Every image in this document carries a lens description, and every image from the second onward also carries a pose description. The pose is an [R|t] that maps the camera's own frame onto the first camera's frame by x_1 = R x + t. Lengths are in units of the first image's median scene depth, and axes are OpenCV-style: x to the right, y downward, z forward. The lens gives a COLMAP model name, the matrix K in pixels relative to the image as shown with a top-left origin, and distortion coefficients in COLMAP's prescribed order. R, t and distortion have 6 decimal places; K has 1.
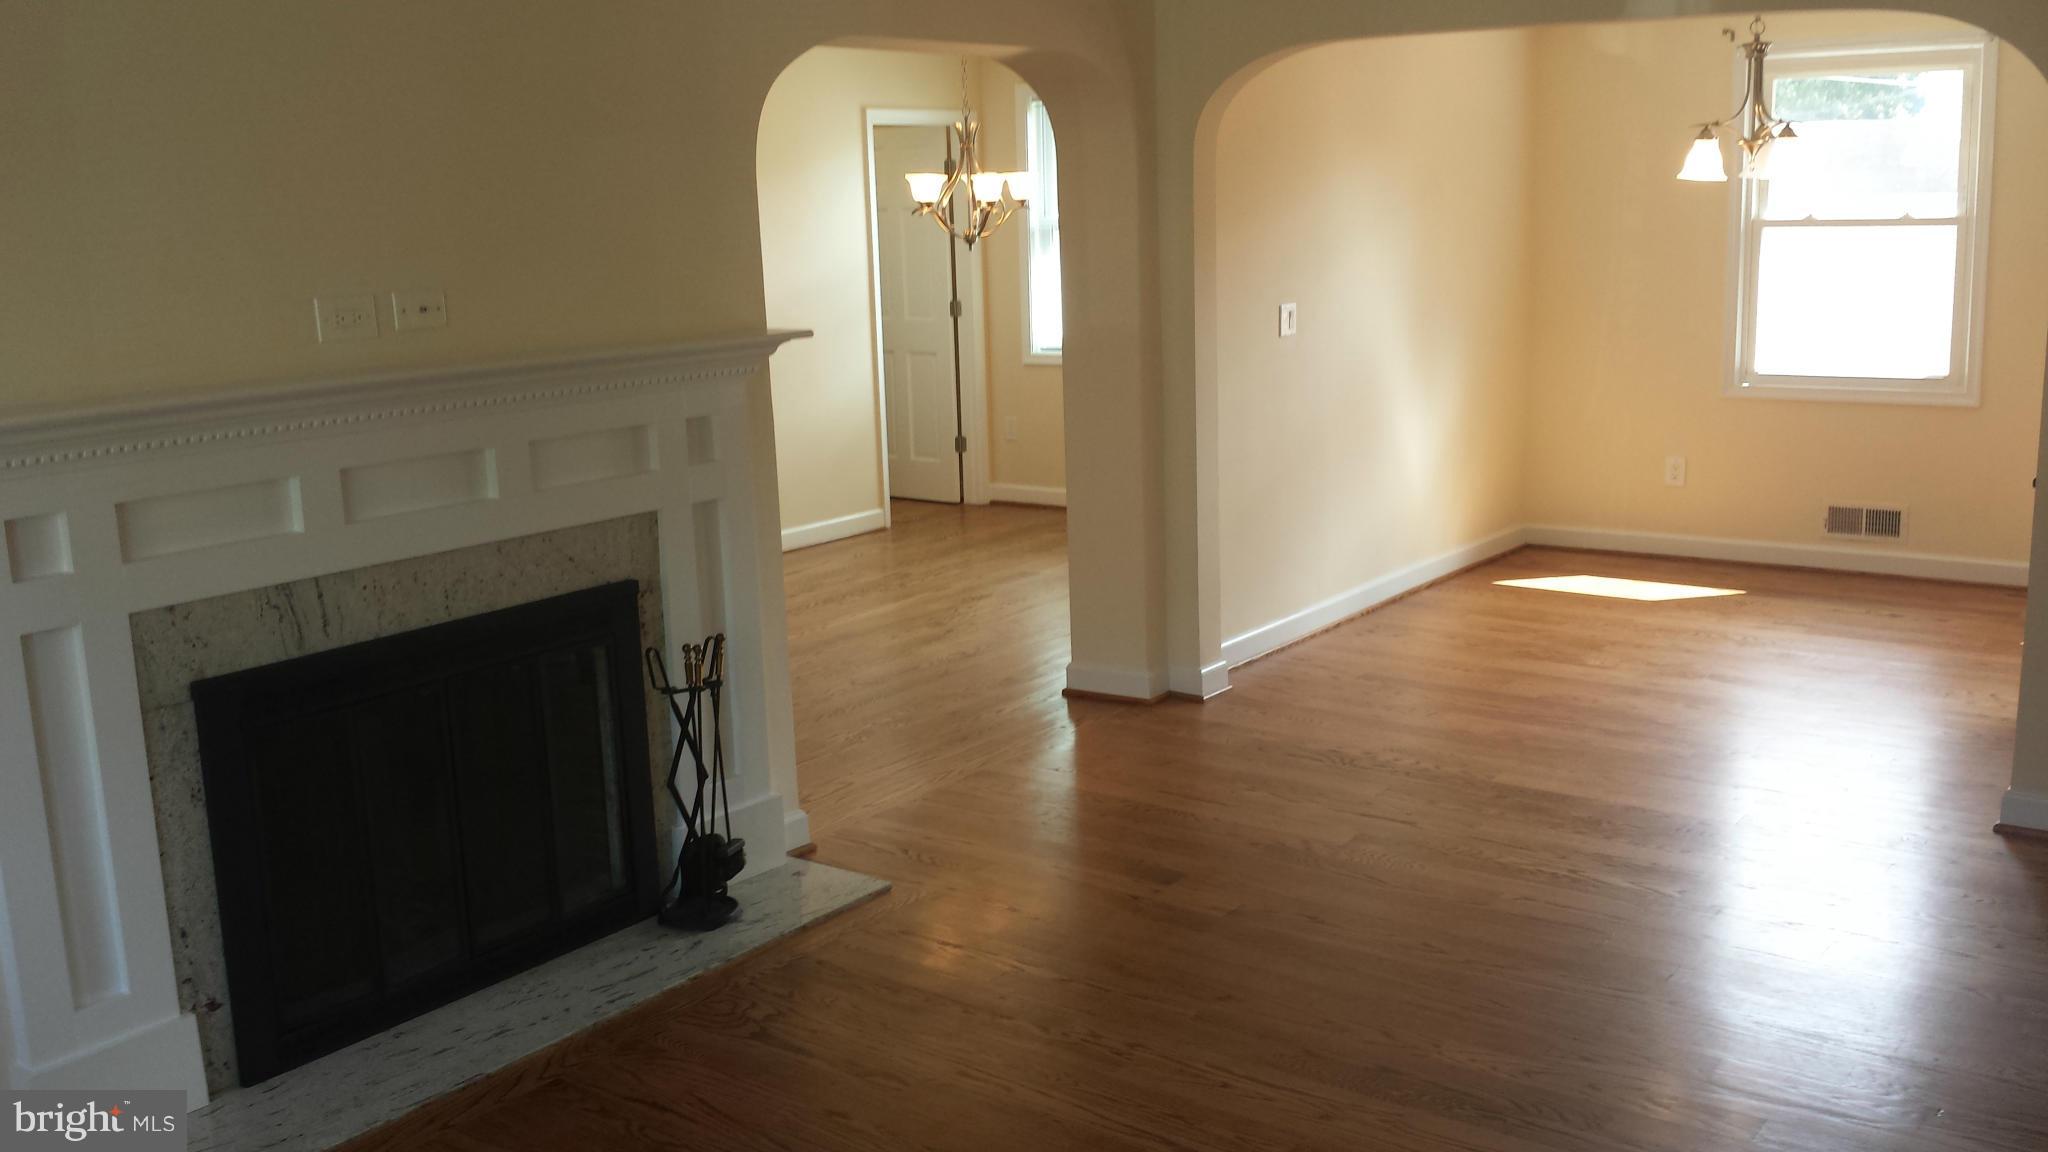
lens RADIAL K [[1876.4, 0, 1024.0], [0, 1876.4, 576.0], [0, 0, 1]] dist [0.004079, 0.001782]
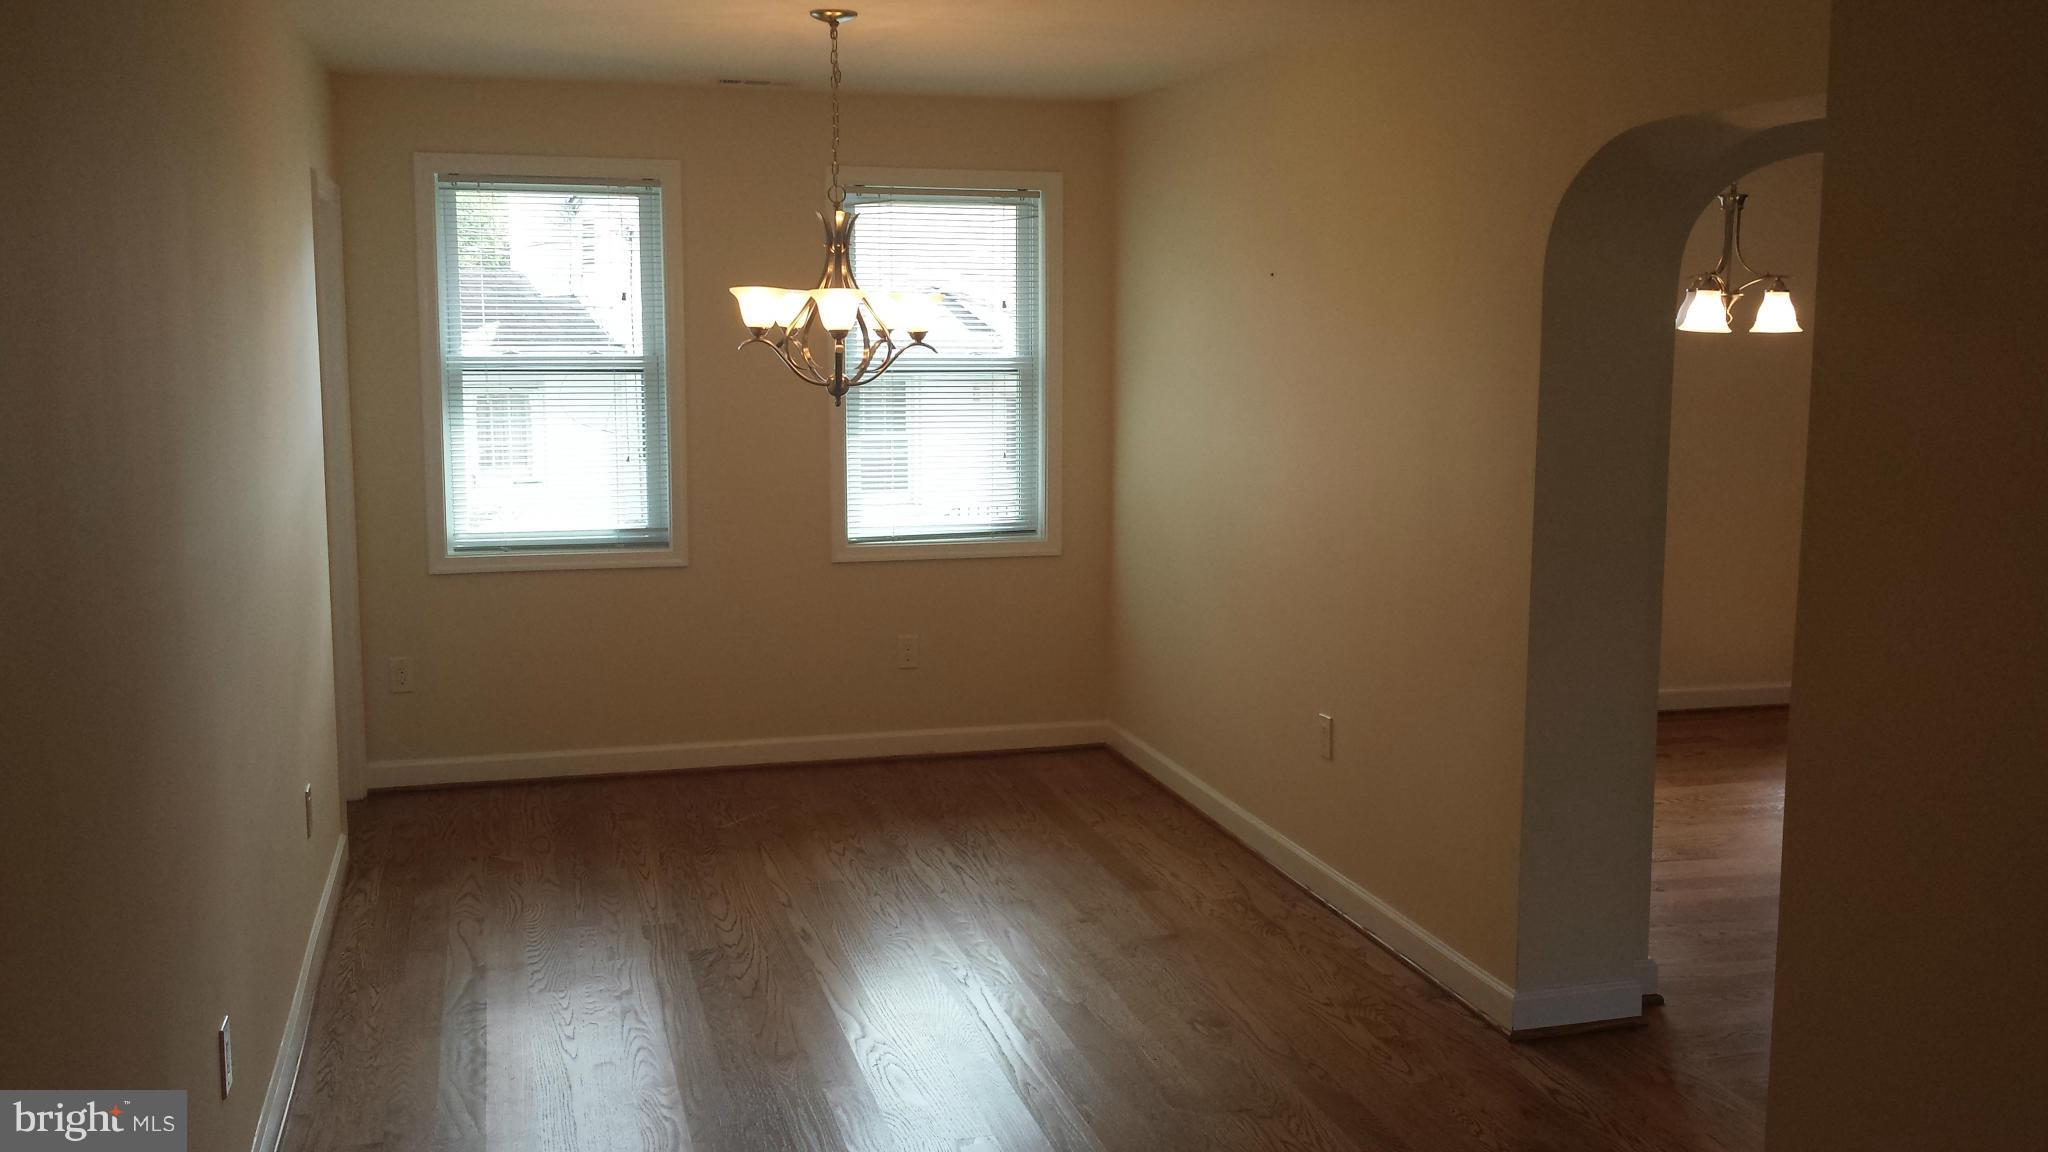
lens RADIAL K [[1876.4, 0, 1024.0], [0, 1876.4, 576.0], [0, 0, 1]] dist [0.004079, 0.001782]
pose [[0.600736, -0.071075, 0.796282, -0.513394], [0.138040, 0.990301, -0.015748, -0.094924], [-0.787440, 0.119379, 0.604721, 0.561701]]
